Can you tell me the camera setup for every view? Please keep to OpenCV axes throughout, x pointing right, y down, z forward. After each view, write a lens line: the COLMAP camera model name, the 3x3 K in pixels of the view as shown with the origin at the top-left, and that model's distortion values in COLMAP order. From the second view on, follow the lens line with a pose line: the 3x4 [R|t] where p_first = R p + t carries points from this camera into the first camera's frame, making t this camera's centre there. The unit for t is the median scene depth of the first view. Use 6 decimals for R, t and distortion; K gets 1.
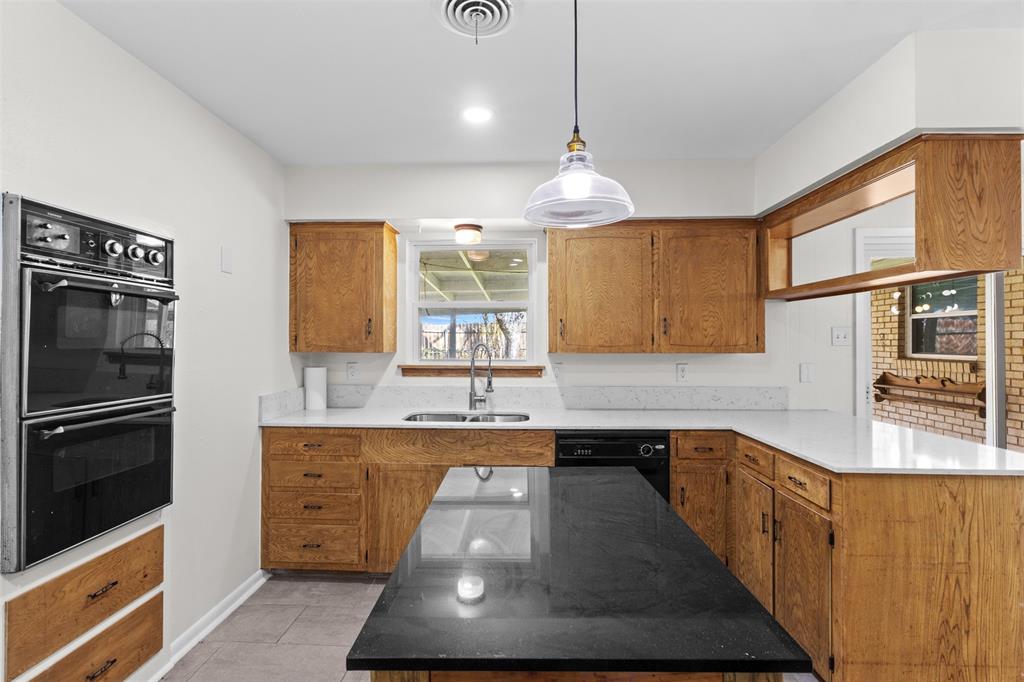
lens RADIAL K [[468.1, 0, 511.9], [0, 468.1, 341.9], [0, 0, 1]] dist [0.003663, -0.000284]
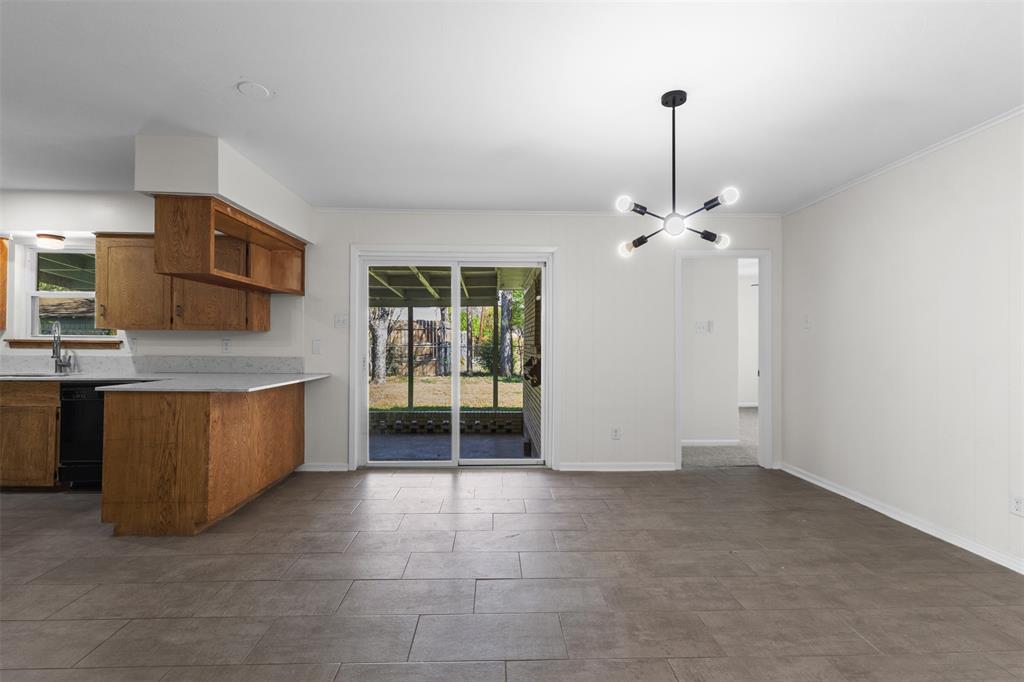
lens RADIAL K [[468.1, 0, 511.4], [0, 468.1, 340.4], [0, 0, 1]] dist [0.003663, -0.000284]
pose [[0.996736, 0.009680, 0.080147, 1.209665], [-0.009159, 0.999934, -0.006870, 0.055937], [-0.080208, 0.006114, 0.996759, -0.481043]]
